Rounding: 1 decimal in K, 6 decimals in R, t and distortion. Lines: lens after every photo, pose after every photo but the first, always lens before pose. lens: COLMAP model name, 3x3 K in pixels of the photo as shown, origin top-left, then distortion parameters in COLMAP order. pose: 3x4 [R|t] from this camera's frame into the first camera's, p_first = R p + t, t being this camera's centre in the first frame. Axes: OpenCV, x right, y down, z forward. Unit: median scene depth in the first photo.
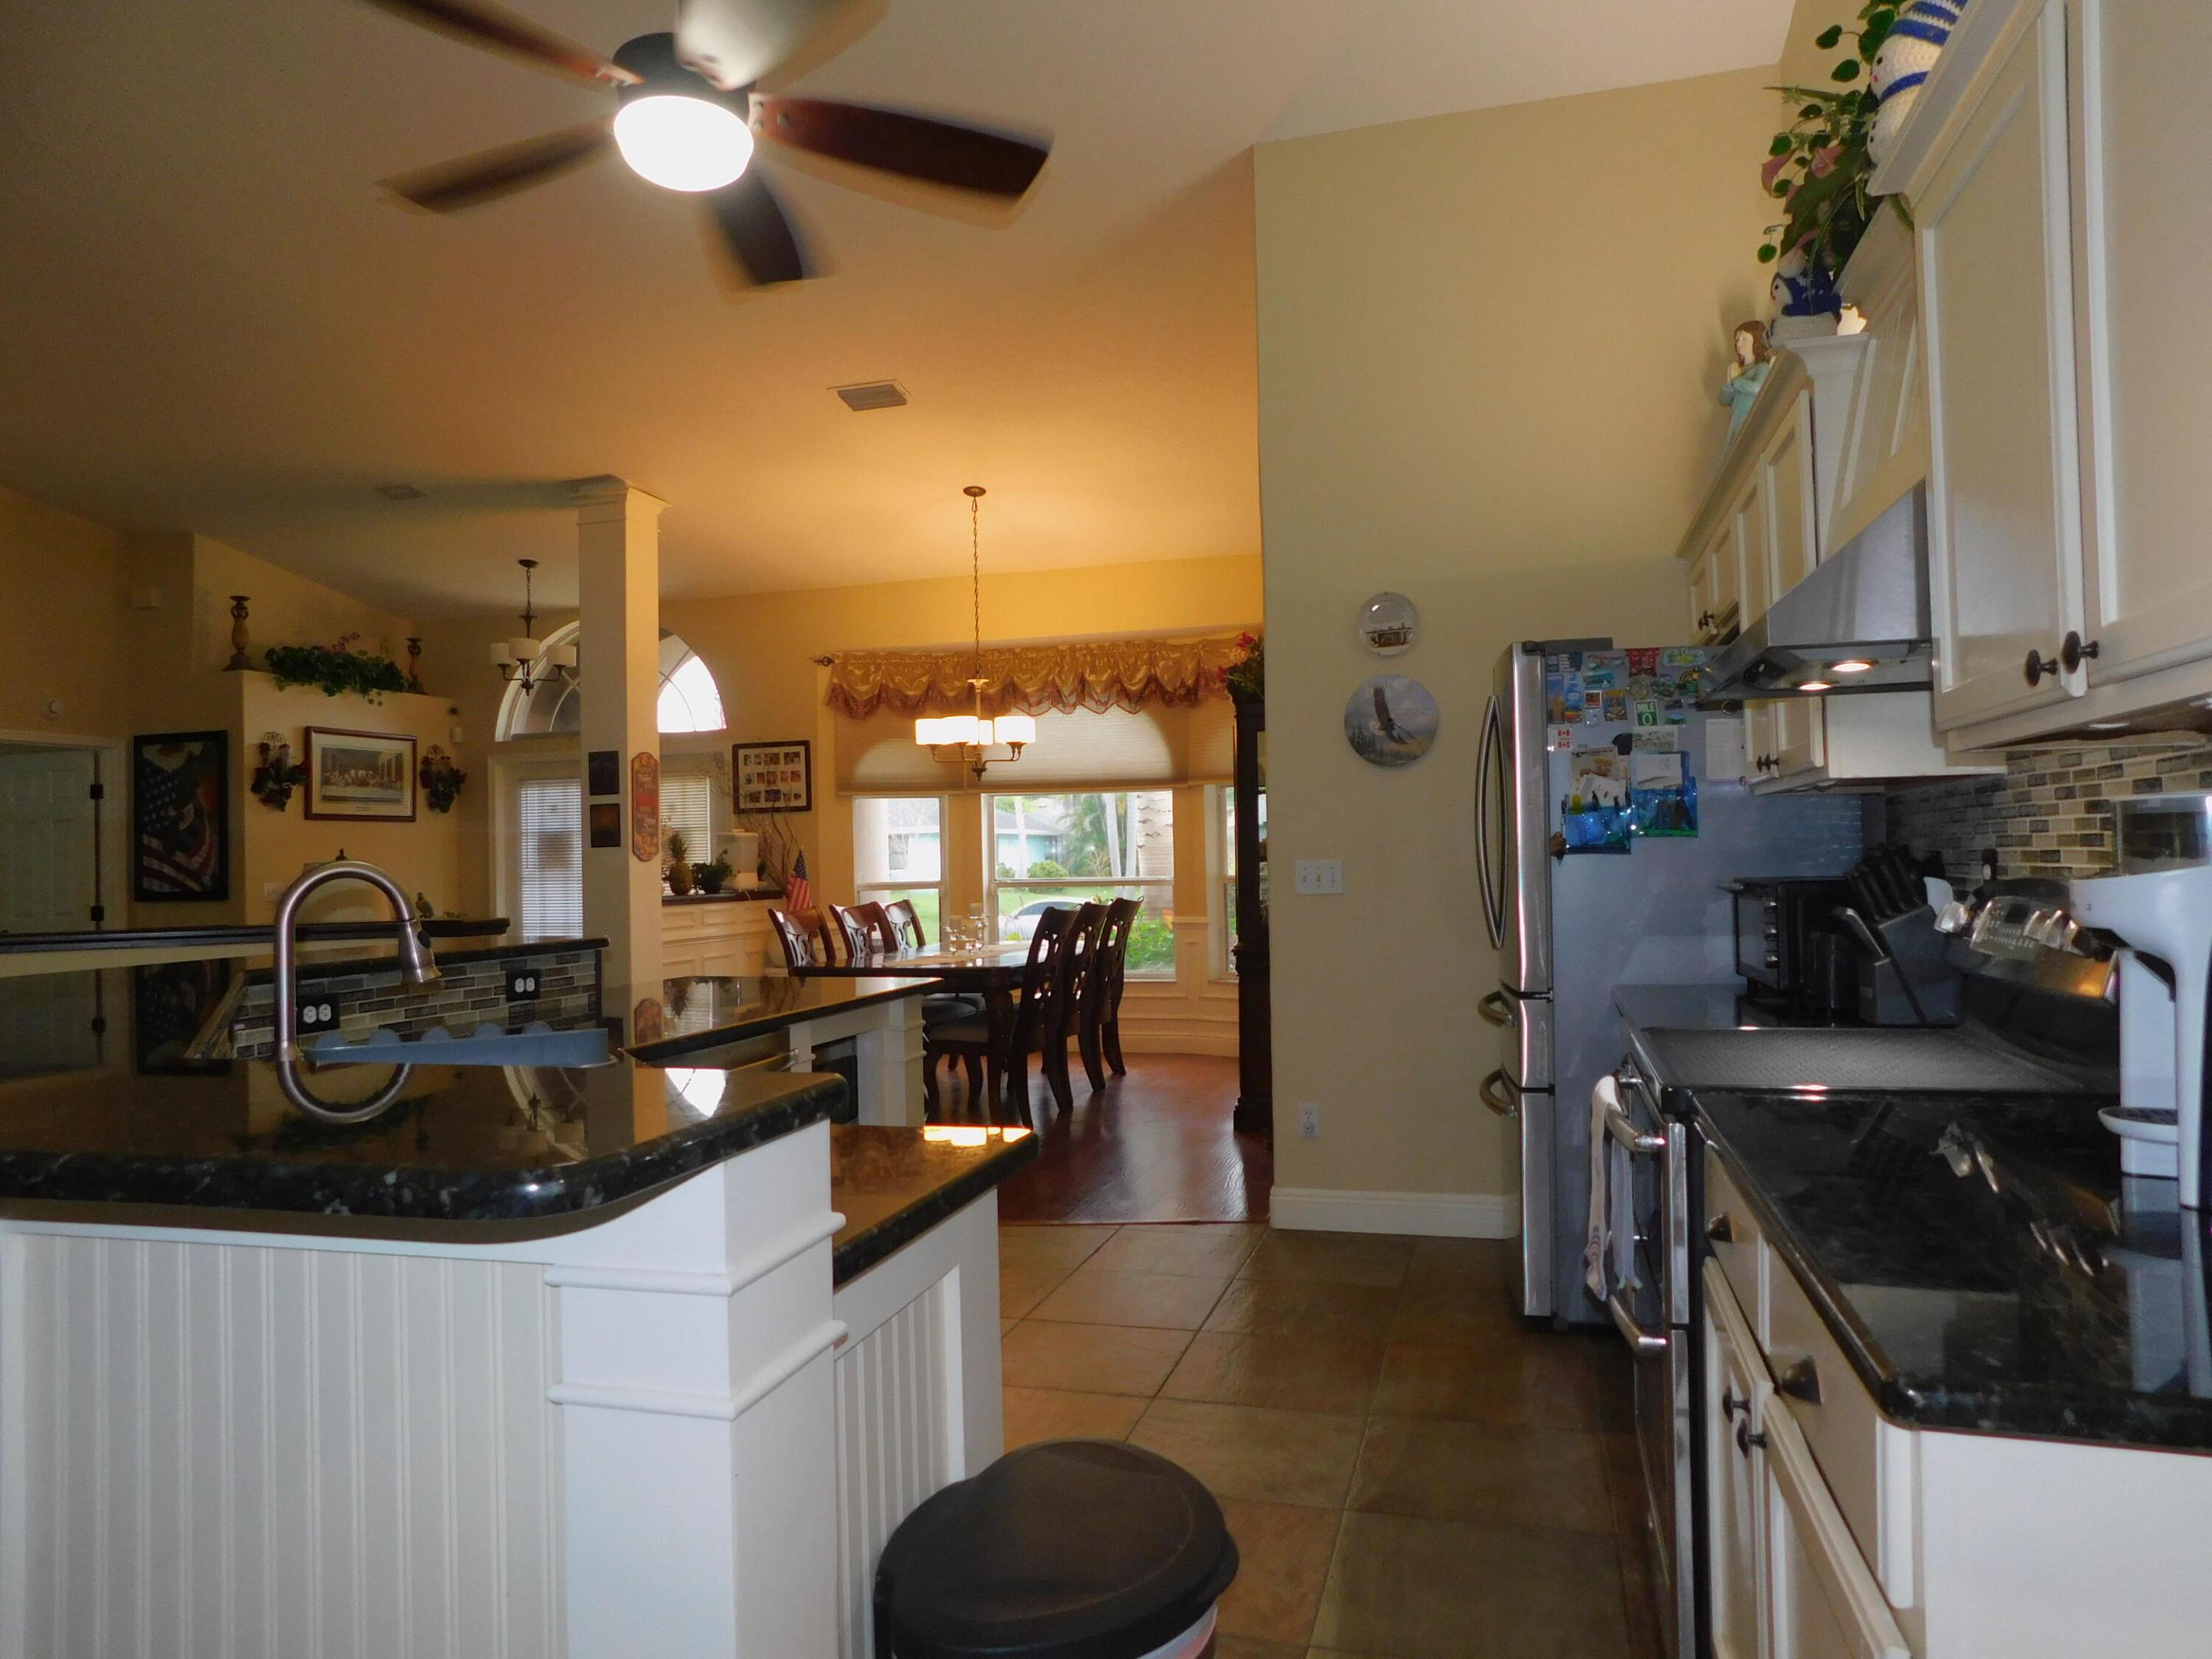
lens RADIAL K [[1455.5, 0, 1112.8], [0, 1455.5, 824.8], [0, 0, 1]] dist [-0.075274, 0.058754]
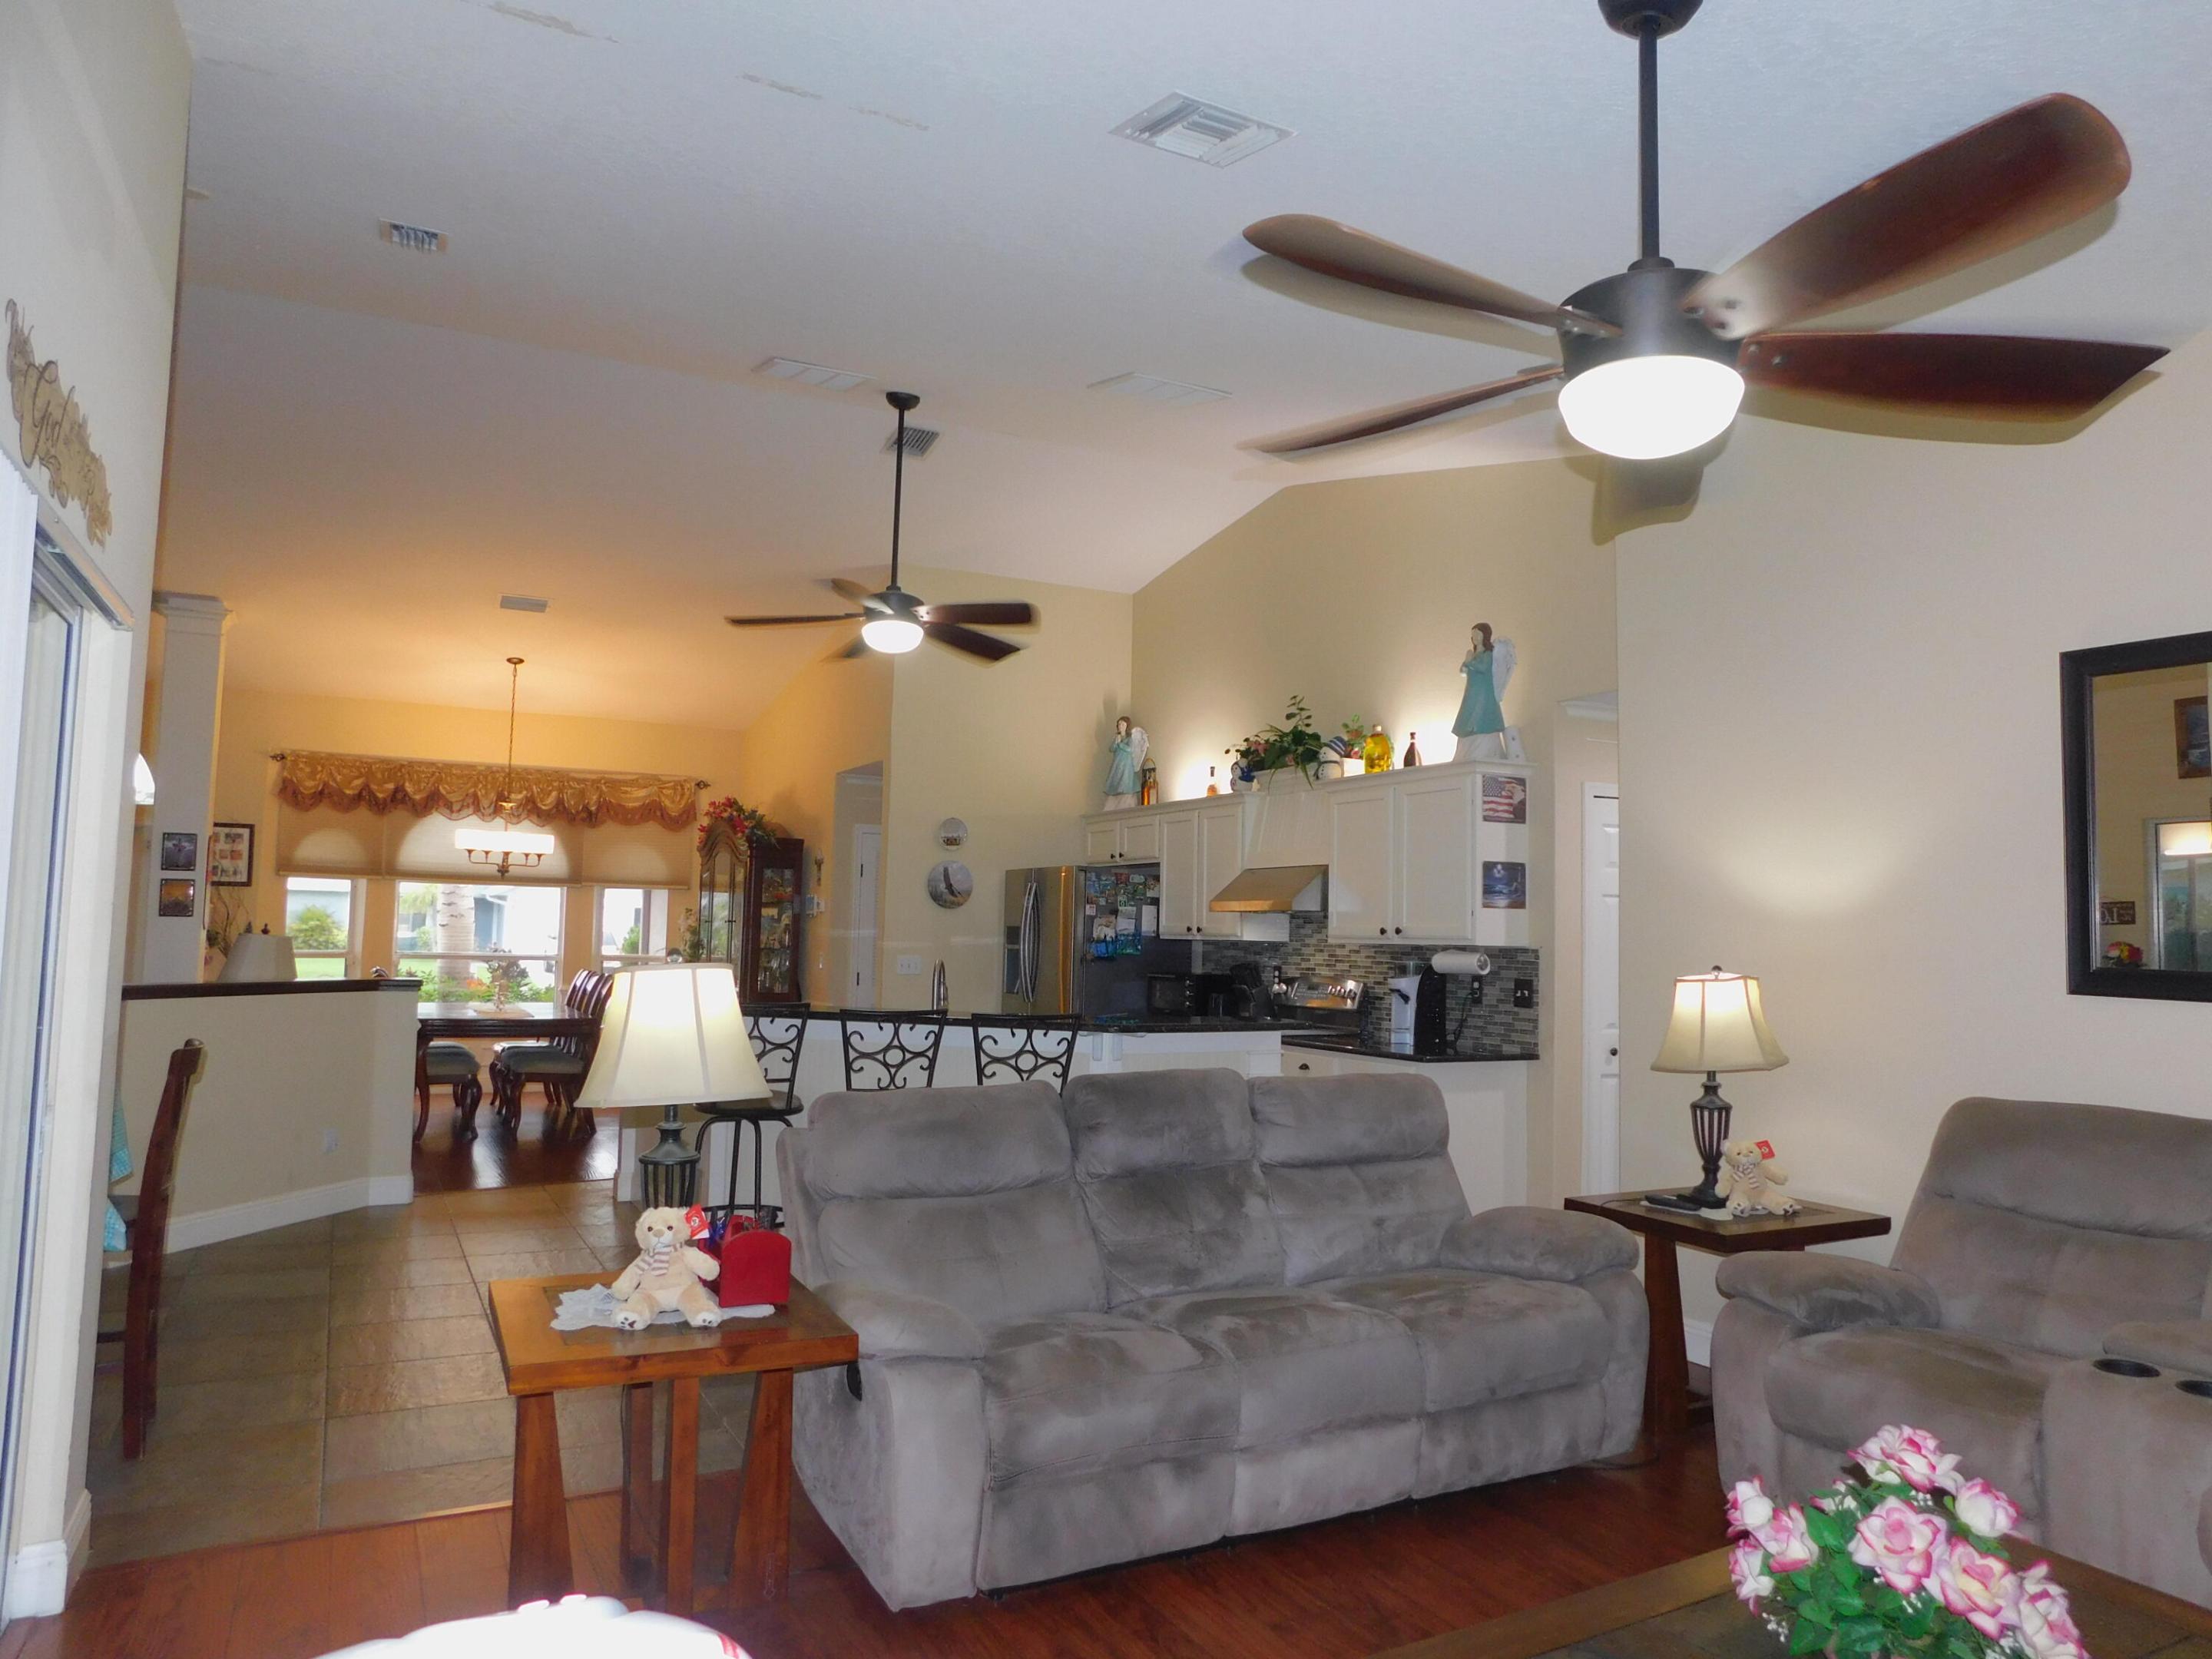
lens RADIAL K [[1455.5, 0, 1112.8], [0, 1455.5, 824.8], [0, 0, 1]] dist [-0.075274, 0.058754]
pose [[0.727878, 0.087990, 0.680038, -0.480238], [-0.051018, 0.995933, -0.074256, -0.009245], [-0.683807, 0.019355, 0.729407, -0.274392]]
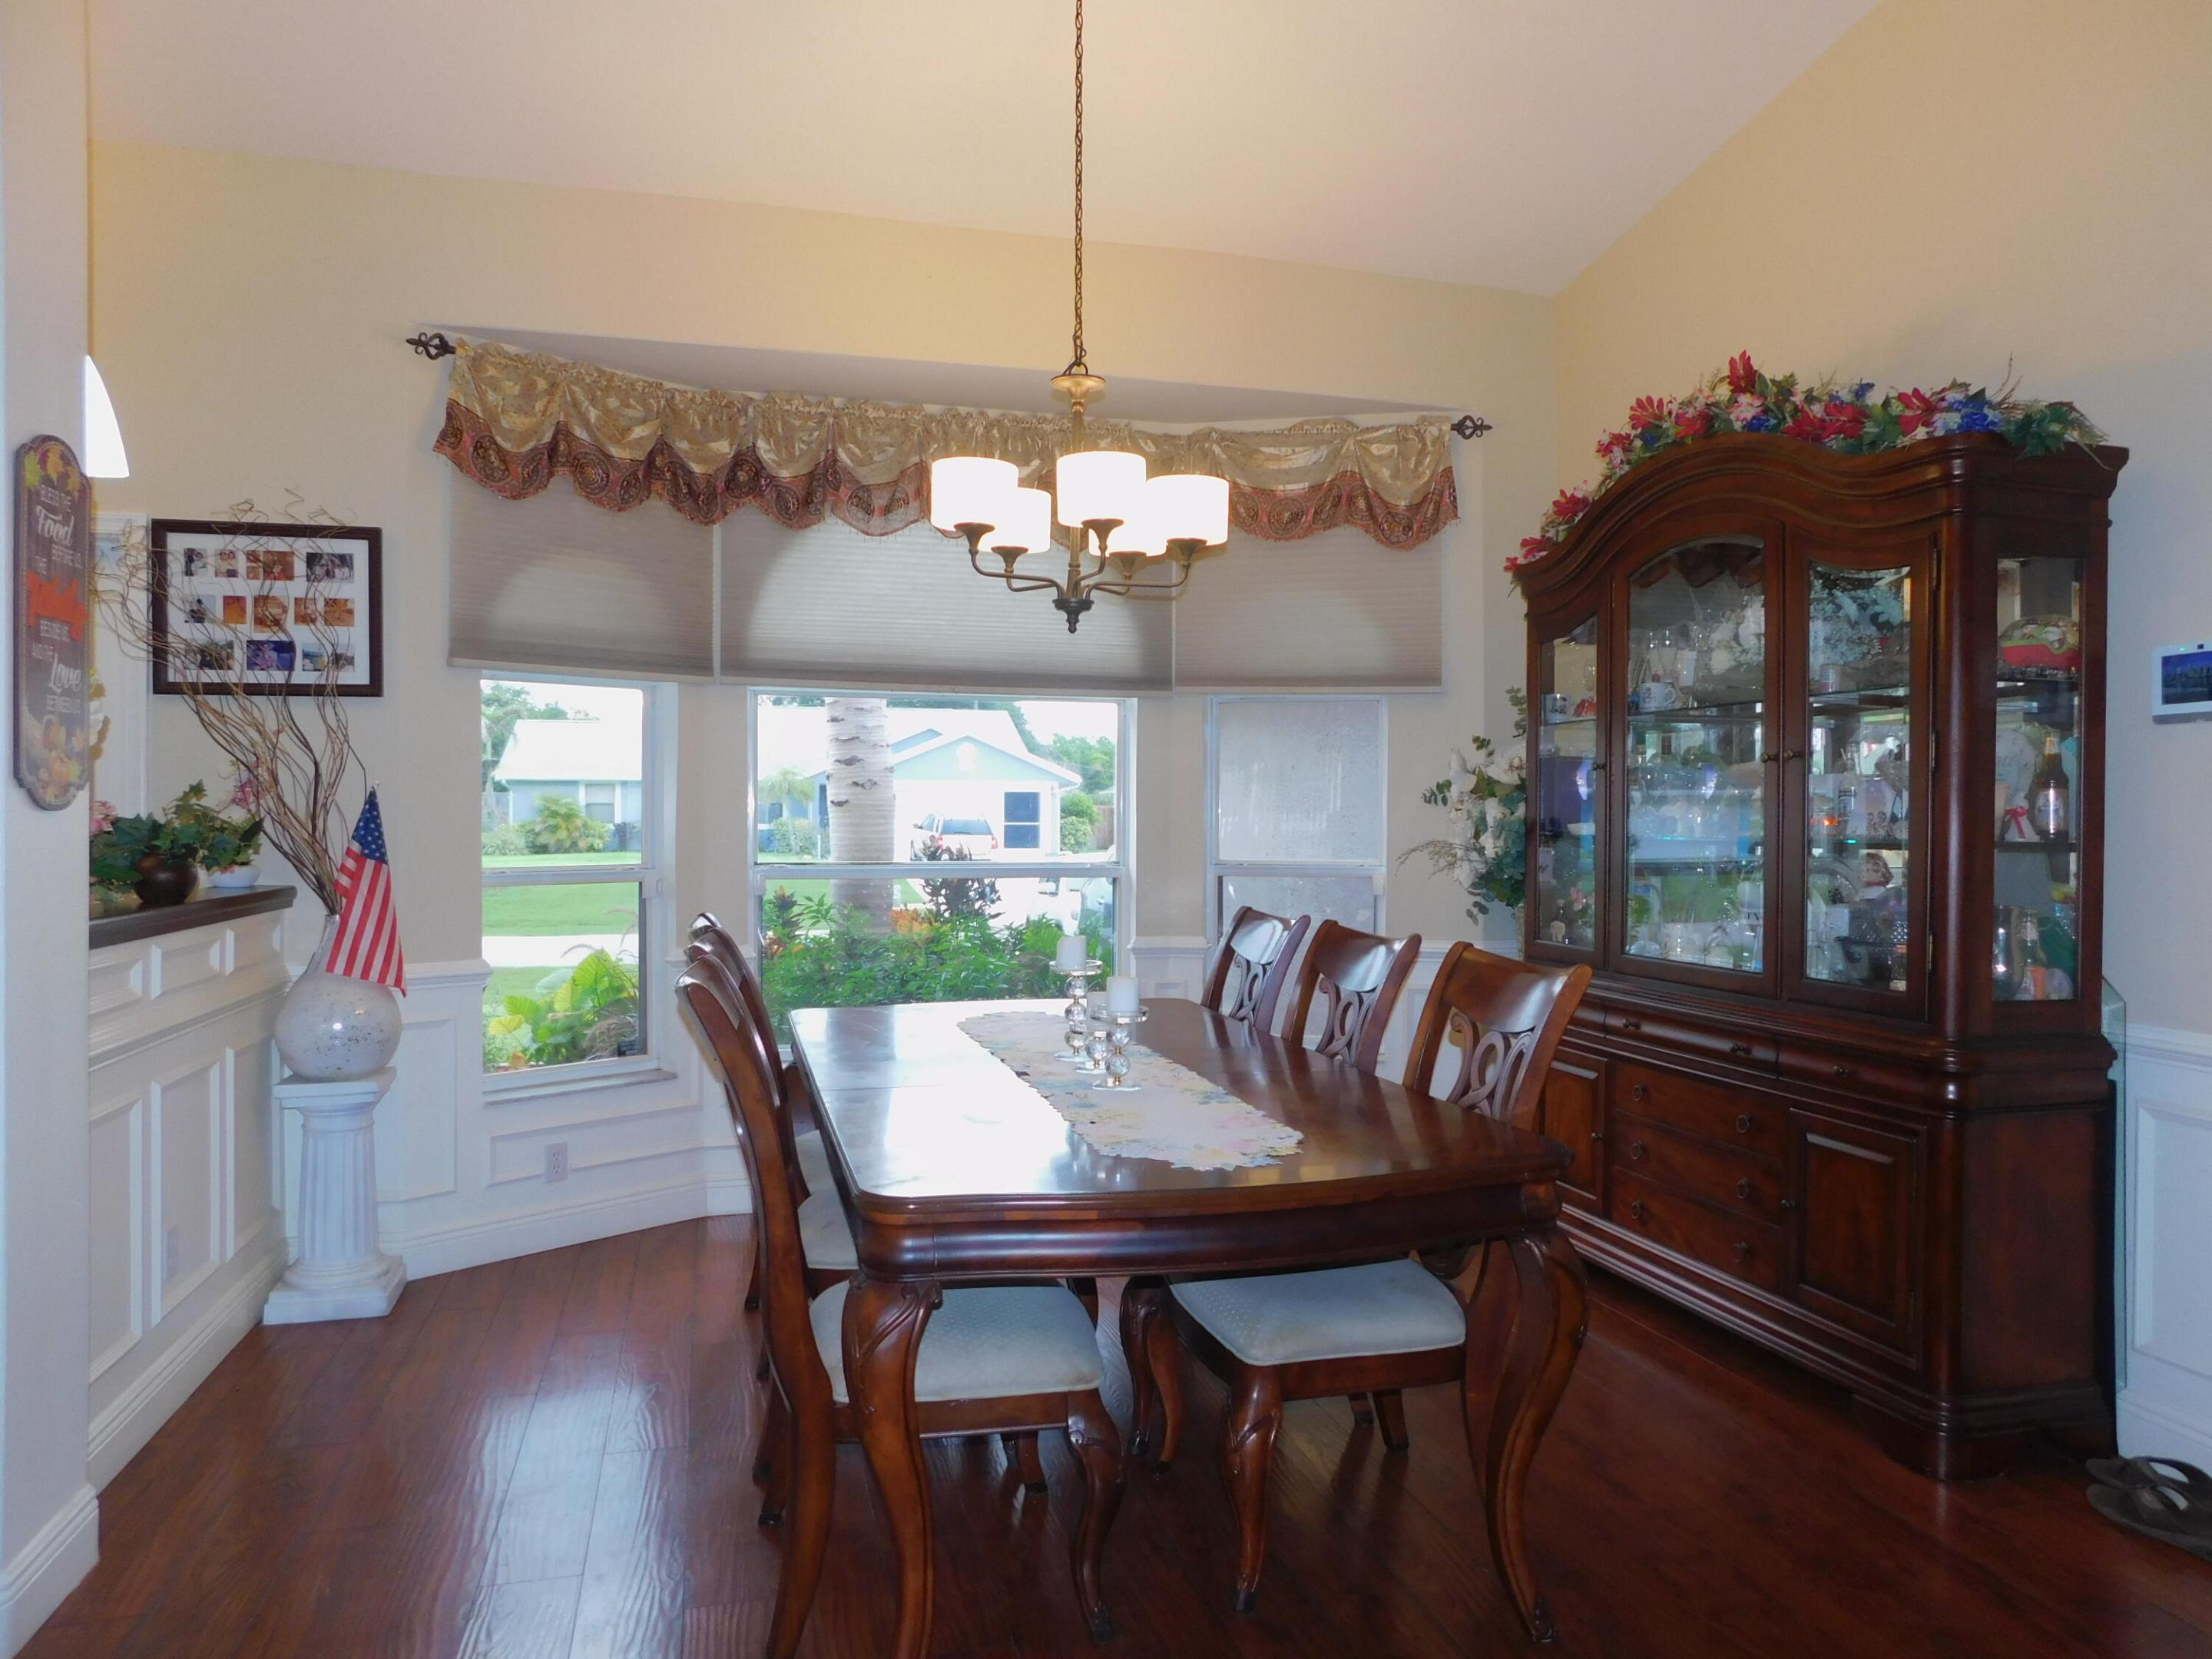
lens RADIAL K [[1455.5, 0, 1112.8], [0, 1455.5, 824.8], [0, 0, 1]] dist [-0.075274, 0.058754]
pose [[0.858014, 0.020828, 0.513203, -0.238282], [-0.033760, 0.999304, 0.015887, 0.013421], [-0.512515, -0.030957, 0.858120, 0.535214]]
